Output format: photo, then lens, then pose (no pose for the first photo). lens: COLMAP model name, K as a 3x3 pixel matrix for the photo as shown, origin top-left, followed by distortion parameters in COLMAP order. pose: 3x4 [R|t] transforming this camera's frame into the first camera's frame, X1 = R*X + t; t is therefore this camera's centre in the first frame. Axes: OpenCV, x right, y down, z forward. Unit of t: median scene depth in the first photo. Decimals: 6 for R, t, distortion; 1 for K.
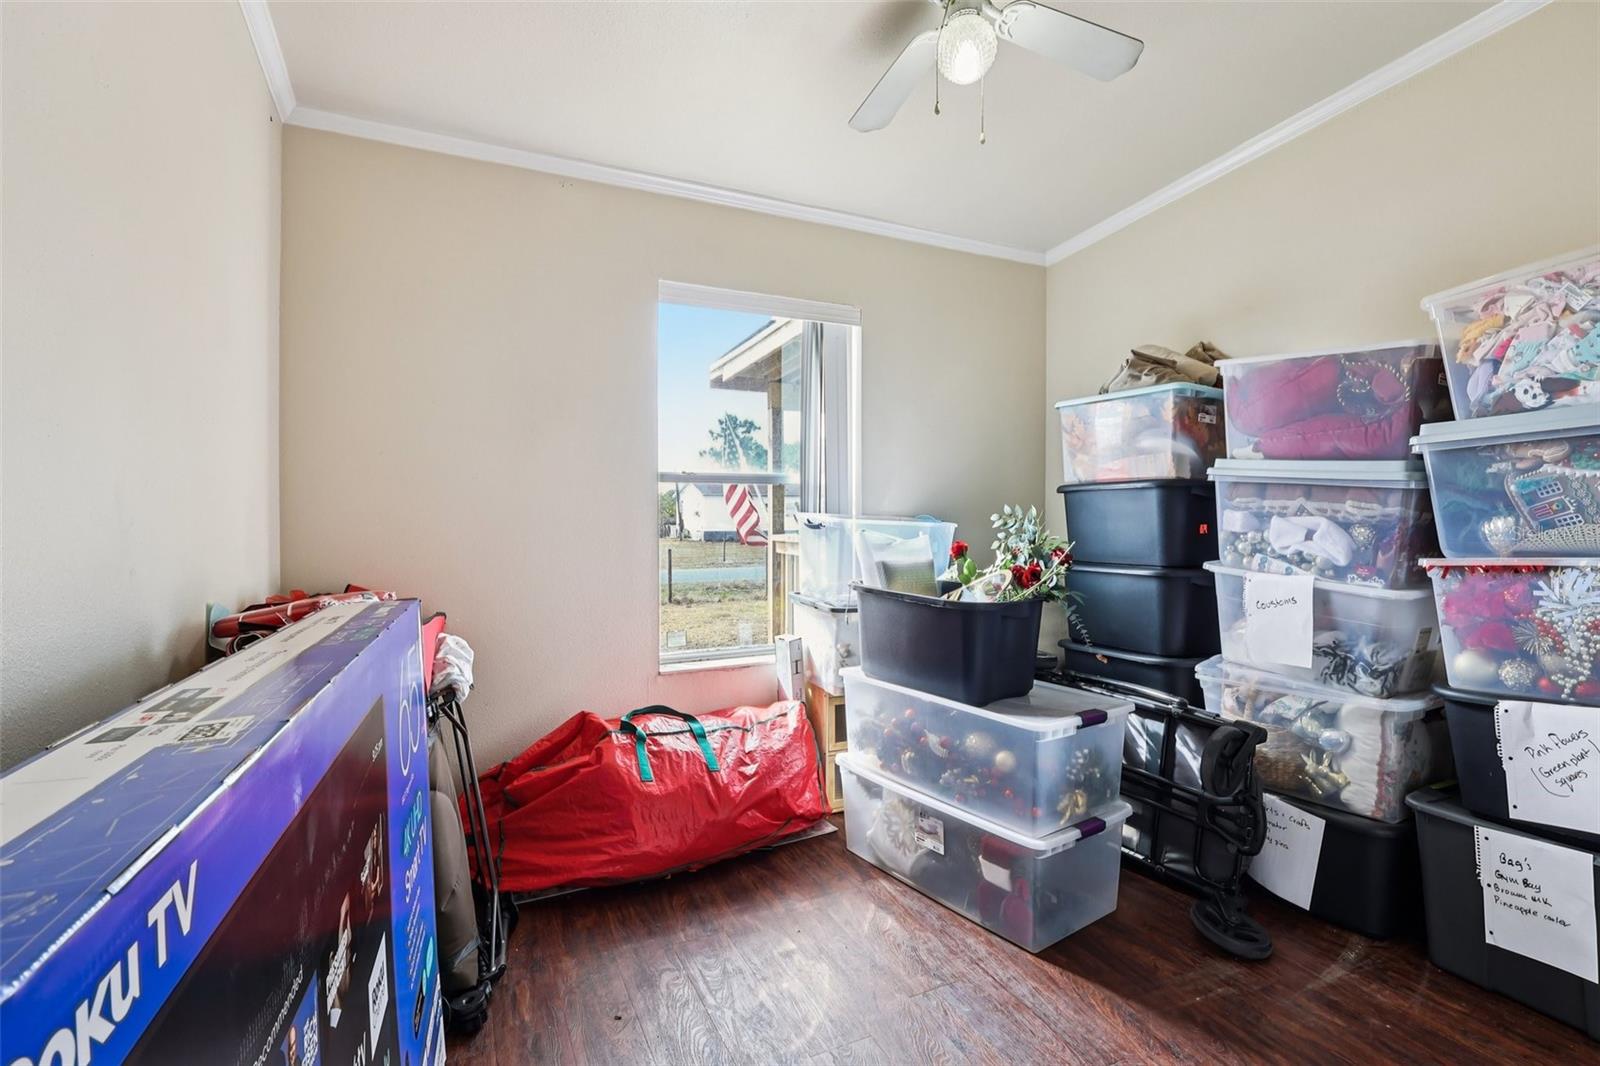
lens RADIAL K [[757.2, 0, 802.5], [0, 757.2, 519.4], [0, 0, 1]] dist [-0.000536, 0.000646]
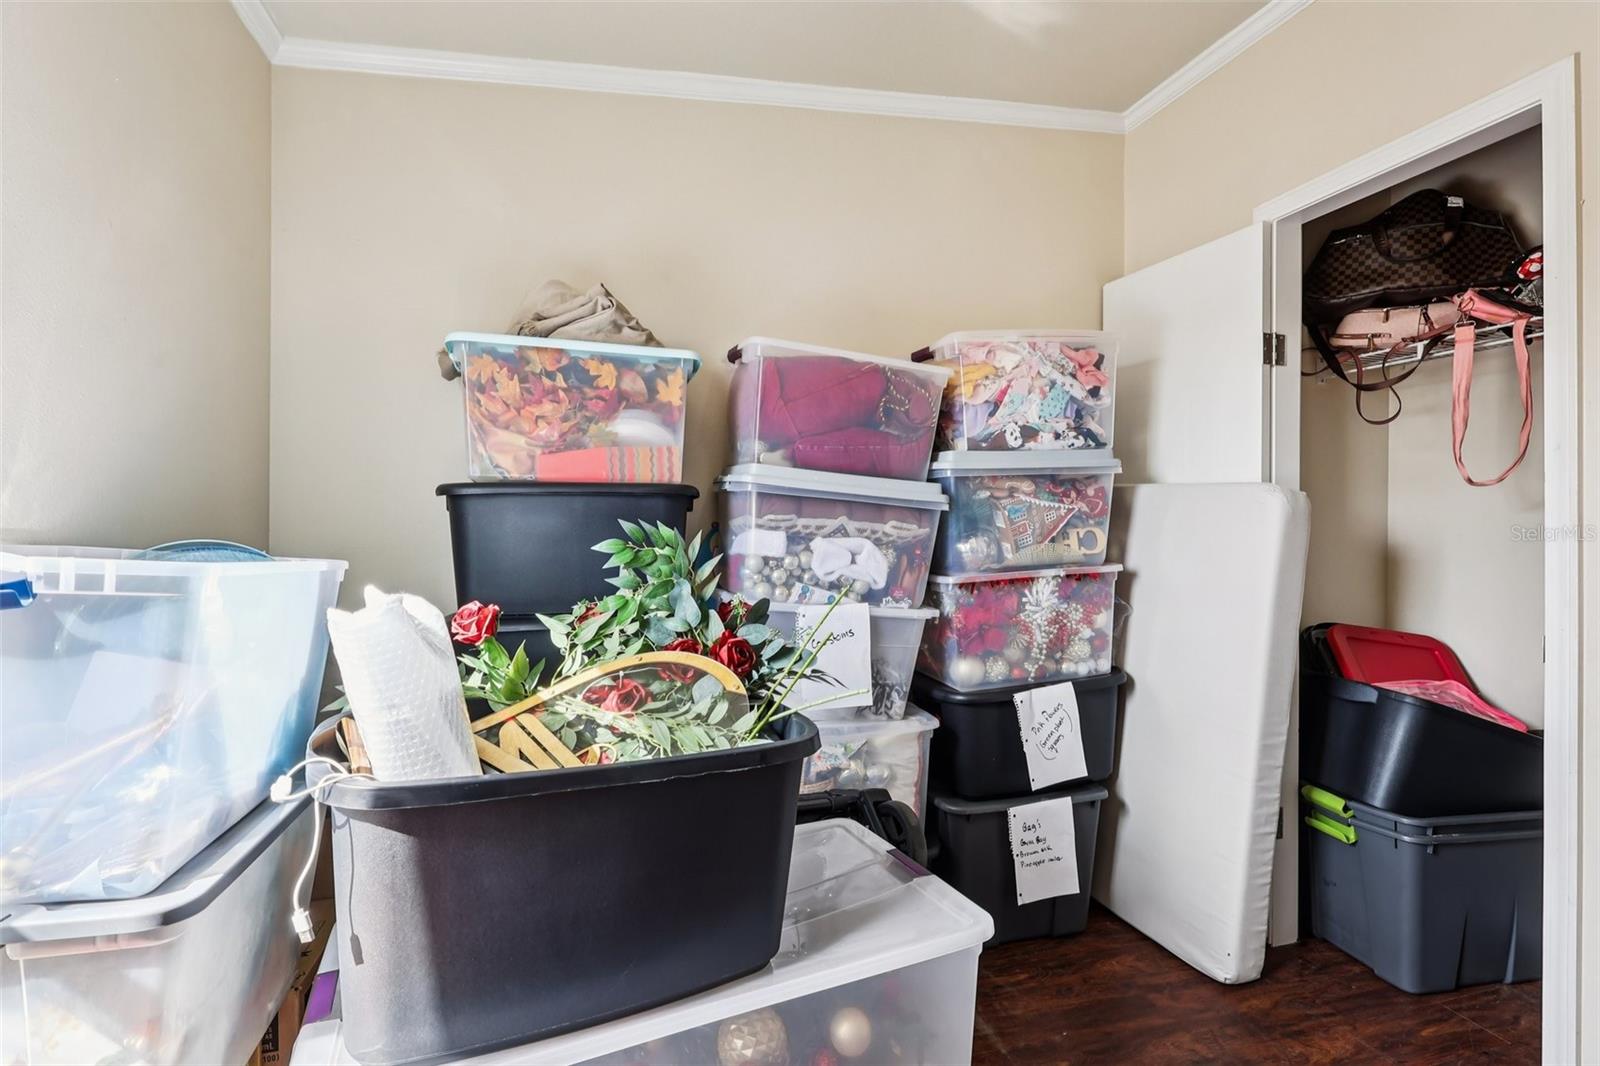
lens RADIAL K [[736.2, 0, 800.0], [0, 736.2, 533.0], [0, 0, 1]] dist [-0.001881, 0.000271]
pose [[0.158057, -0.002000, 0.987428, -0.239722], [0.004193, 0.999990, 0.001354, -0.012573], [-0.987421, 0.003926, 0.158064, 1.070598]]
